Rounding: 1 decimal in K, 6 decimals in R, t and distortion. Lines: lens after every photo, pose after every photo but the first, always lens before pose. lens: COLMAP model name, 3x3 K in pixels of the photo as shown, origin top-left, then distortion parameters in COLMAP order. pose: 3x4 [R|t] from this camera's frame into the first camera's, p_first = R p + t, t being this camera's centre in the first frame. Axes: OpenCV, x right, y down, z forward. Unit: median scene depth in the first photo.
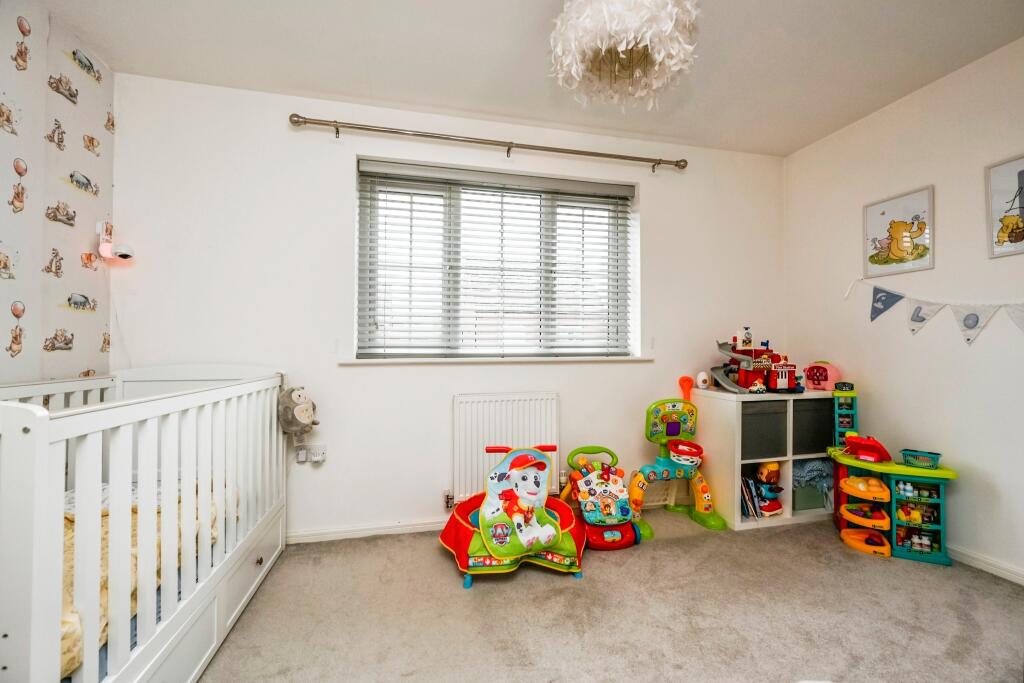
lens RADIAL K [[413.4, 0, 512.0], [0, 413.4, 341.5], [0, 0, 1]] dist [0.026017, 0.000062]
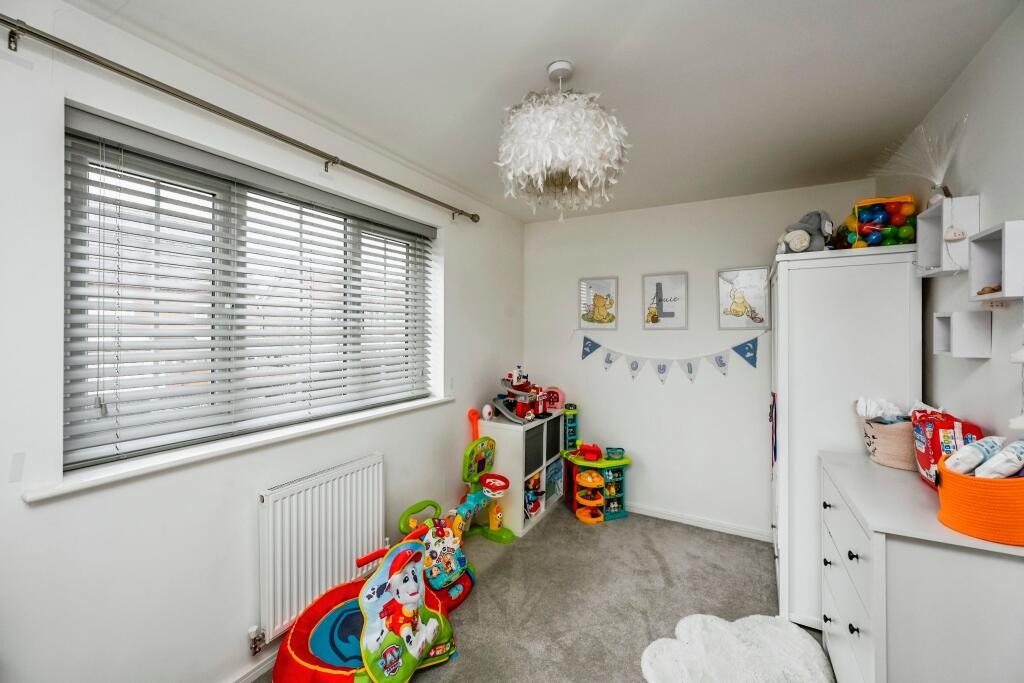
lens RADIAL K [[406.4, 0, 512.0], [0, 406.4, 341.5], [0, 0, 1]] dist [0.014748, -0.000016]
pose [[0.701773, -0.009992, 0.712331, -0.343051], [-0.016337, 0.999413, 0.030113, -0.162773], [-0.712214, -0.032770, 0.701197, 0.209001]]
